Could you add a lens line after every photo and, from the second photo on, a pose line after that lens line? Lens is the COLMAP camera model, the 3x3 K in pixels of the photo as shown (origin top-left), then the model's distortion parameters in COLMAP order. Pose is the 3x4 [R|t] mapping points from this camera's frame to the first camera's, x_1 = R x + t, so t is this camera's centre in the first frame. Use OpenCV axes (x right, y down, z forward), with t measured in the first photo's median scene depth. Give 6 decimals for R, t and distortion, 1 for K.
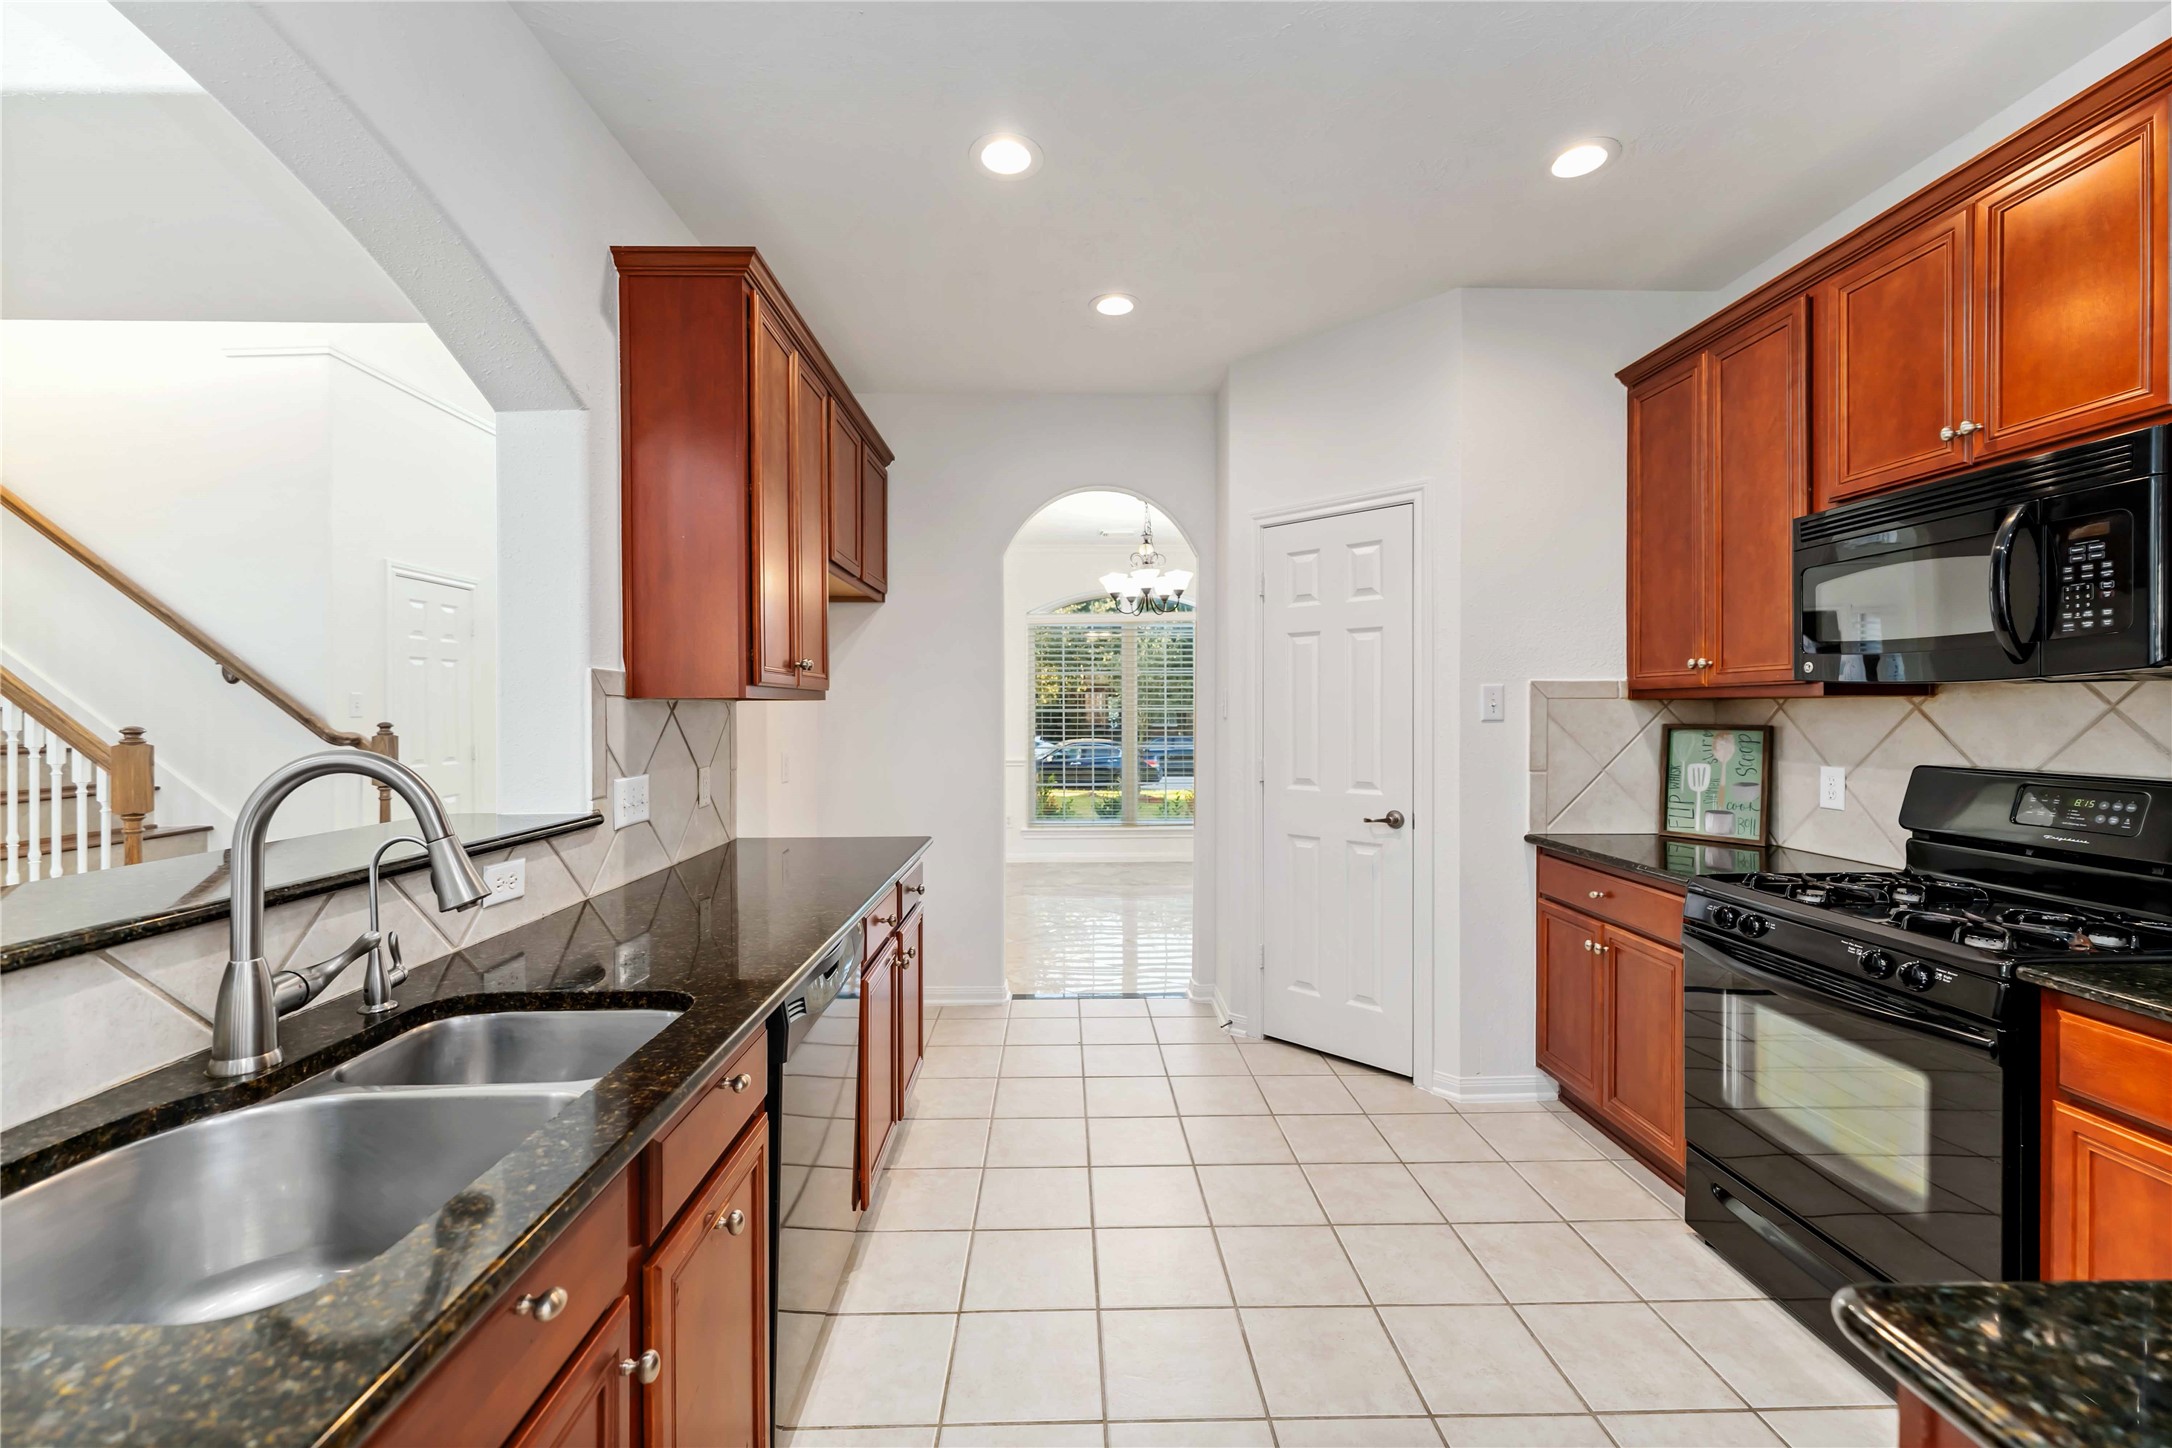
lens RADIAL K [[888.8, 0, 1083.5], [0, 888.8, 712.7], [0, 0, 1]] dist [0.002561, -0.000333]
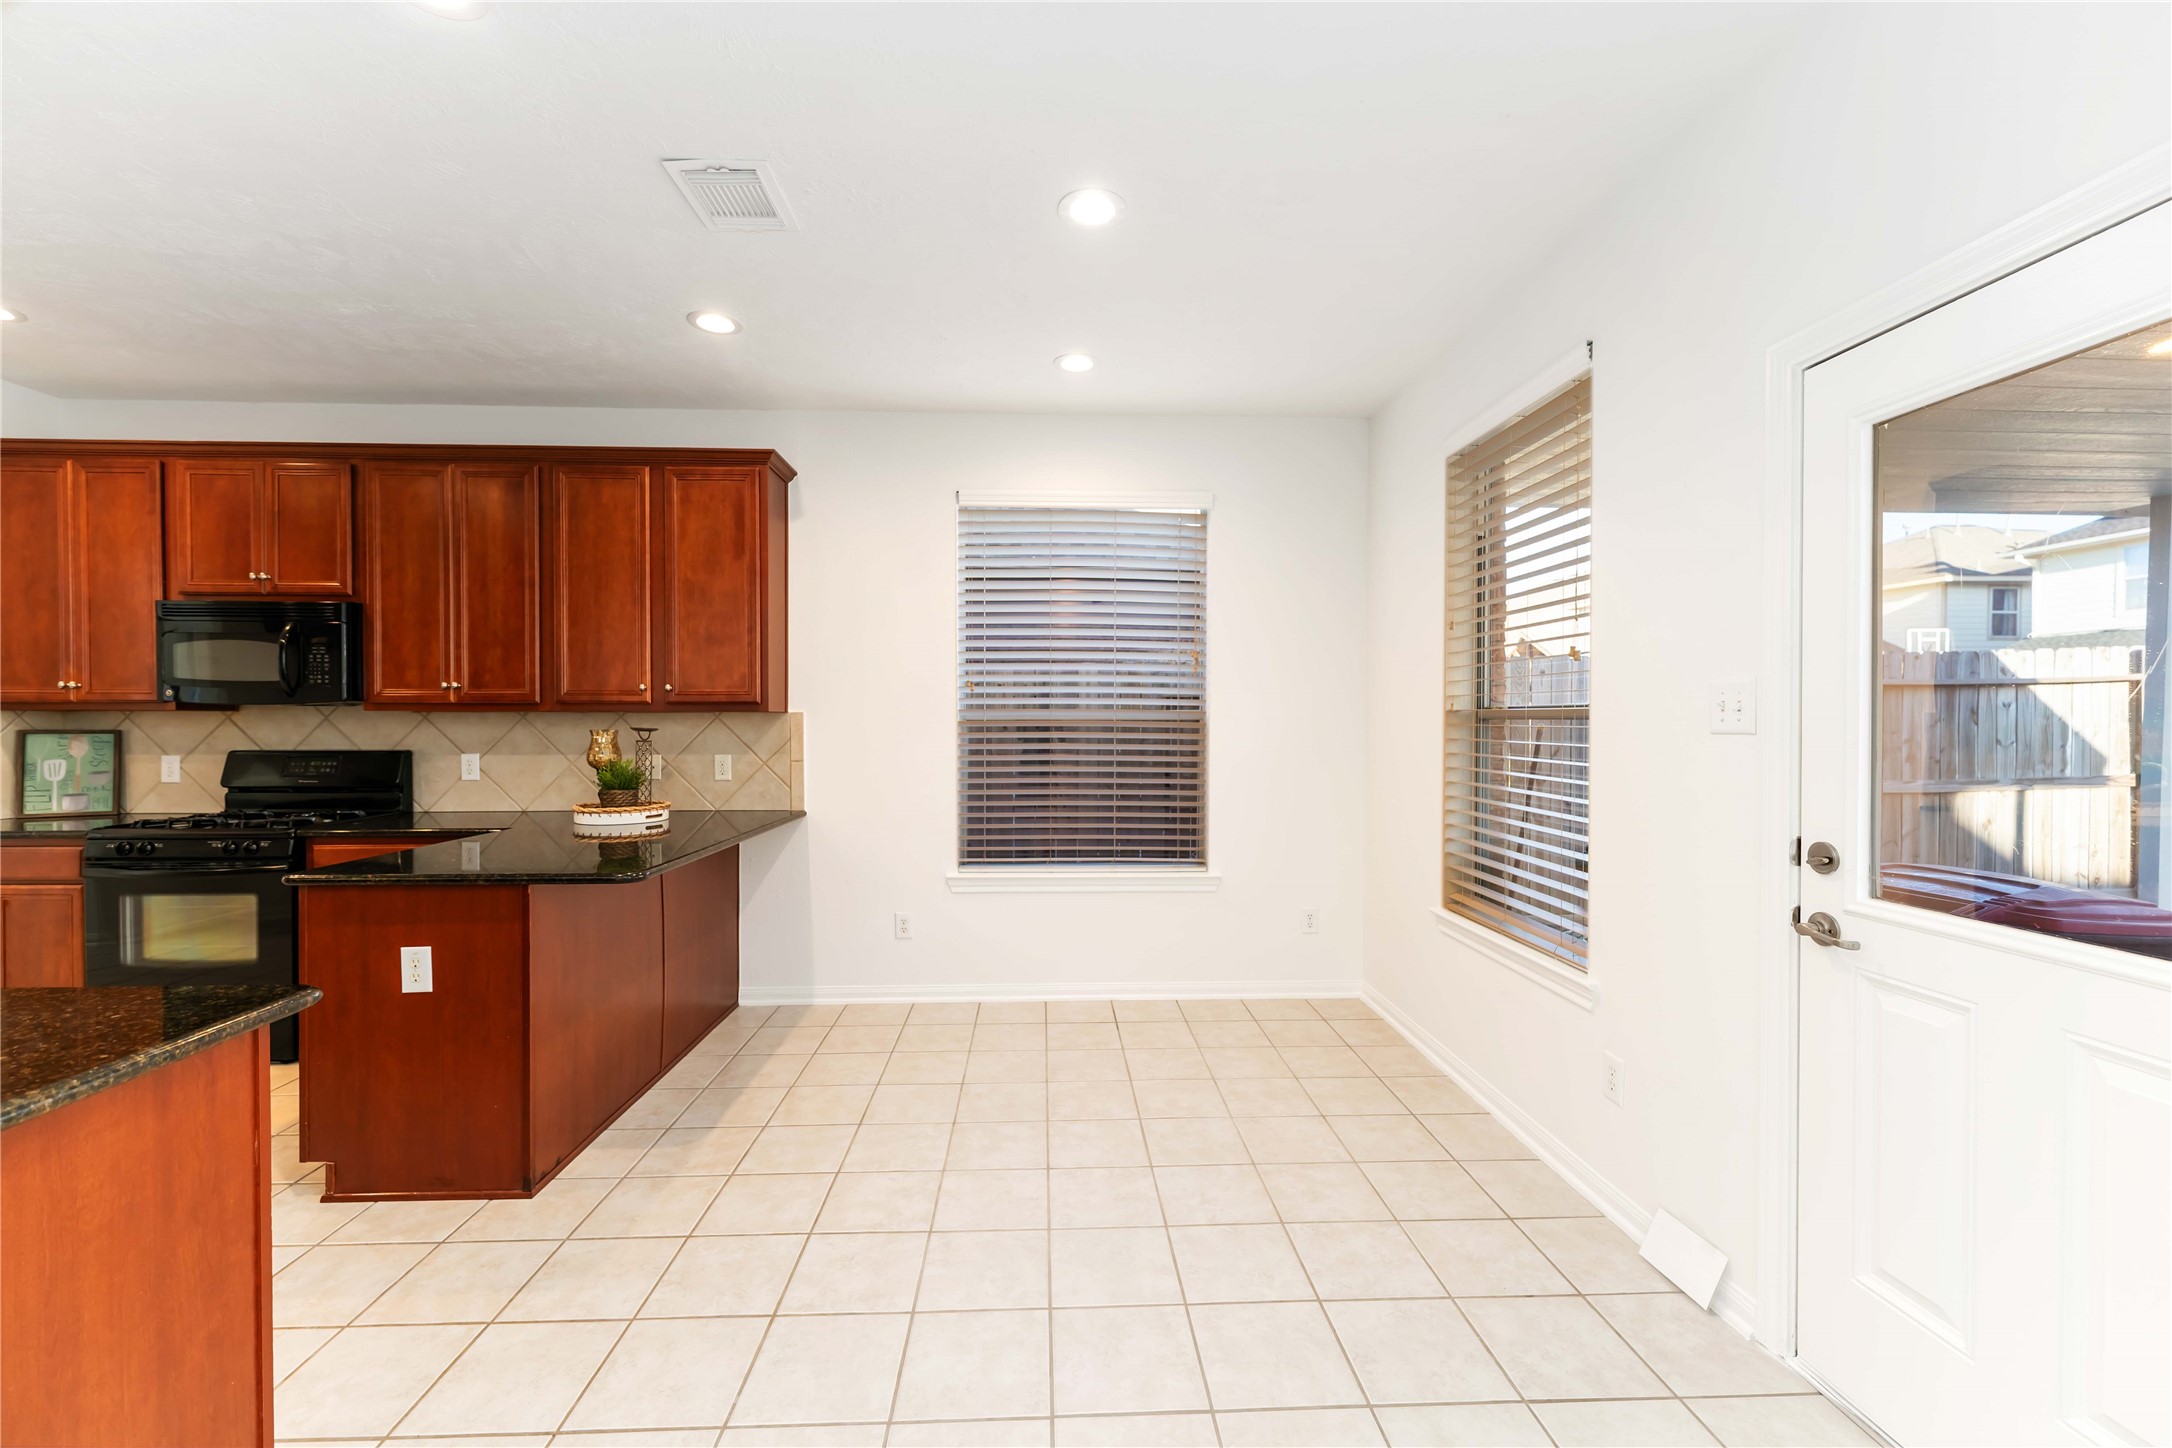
lens RADIAL K [[888.8, 0, 1070.2], [0, 888.8, 733.8], [0, 0, 1]] dist [0.002561, -0.000333]
pose [[-0.003637, -0.011390, 0.999929, -0.777283], [0.001876, 0.999933, 0.011397, 0.008487], [-0.999992, 0.001917, -0.003616, -0.611453]]
